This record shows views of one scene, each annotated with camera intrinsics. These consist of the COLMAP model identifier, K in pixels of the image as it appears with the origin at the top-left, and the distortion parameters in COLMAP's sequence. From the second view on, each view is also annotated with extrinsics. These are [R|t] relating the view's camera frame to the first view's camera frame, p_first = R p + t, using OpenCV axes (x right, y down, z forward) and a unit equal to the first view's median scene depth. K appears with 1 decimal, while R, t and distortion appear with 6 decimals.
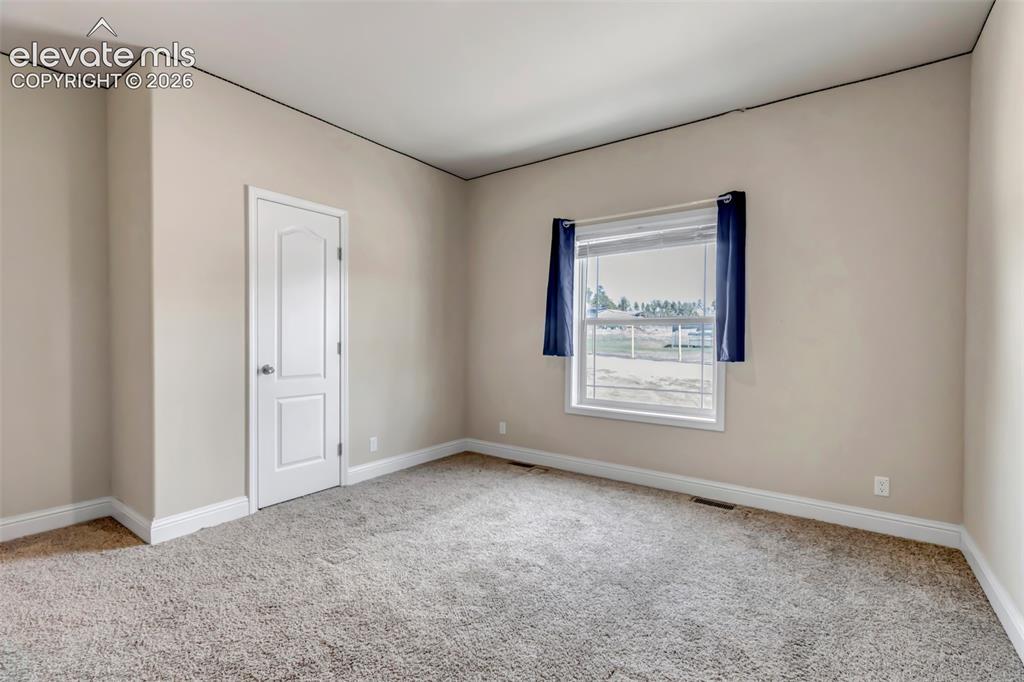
lens RADIAL K [[471.2, 0, 512.0], [0, 471.2, 341.0], [0, 0, 1]] dist [0.005594, -0.000129]
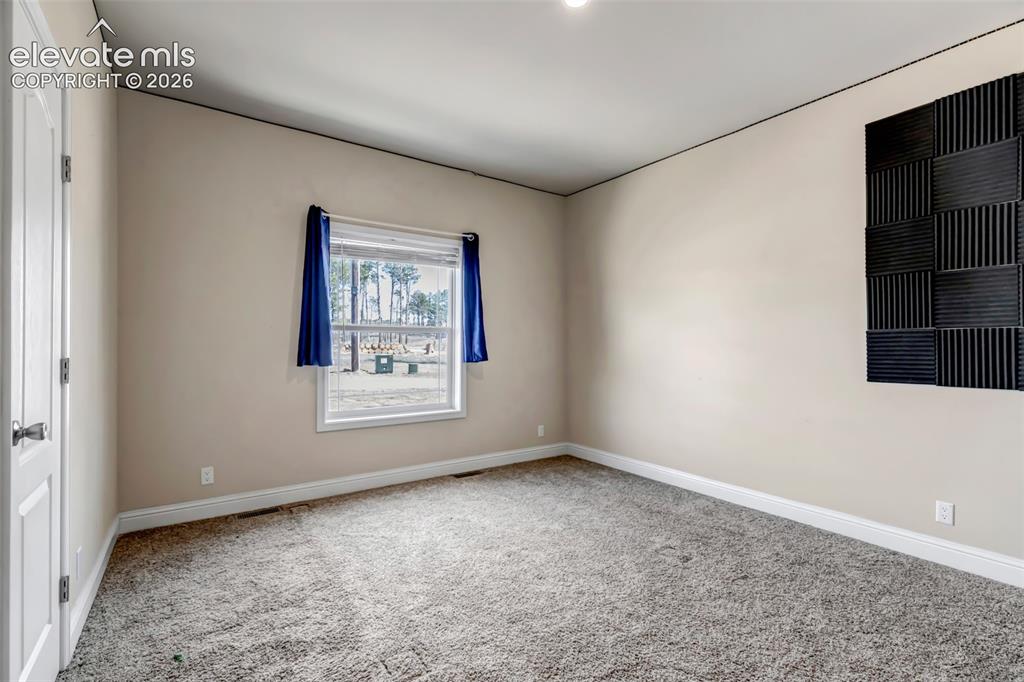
lens RADIAL K [[471.2, 0, 512.0], [0, 471.2, 341.0], [0, 0, 1]] dist [0.005594, -0.000129]
pose [[0.320406, -0.001163, 0.947280, -0.676704], [0.008260, 0.999965, -0.001566, -0.011882], [-0.947244, 0.008326, 0.320404, 0.437613]]
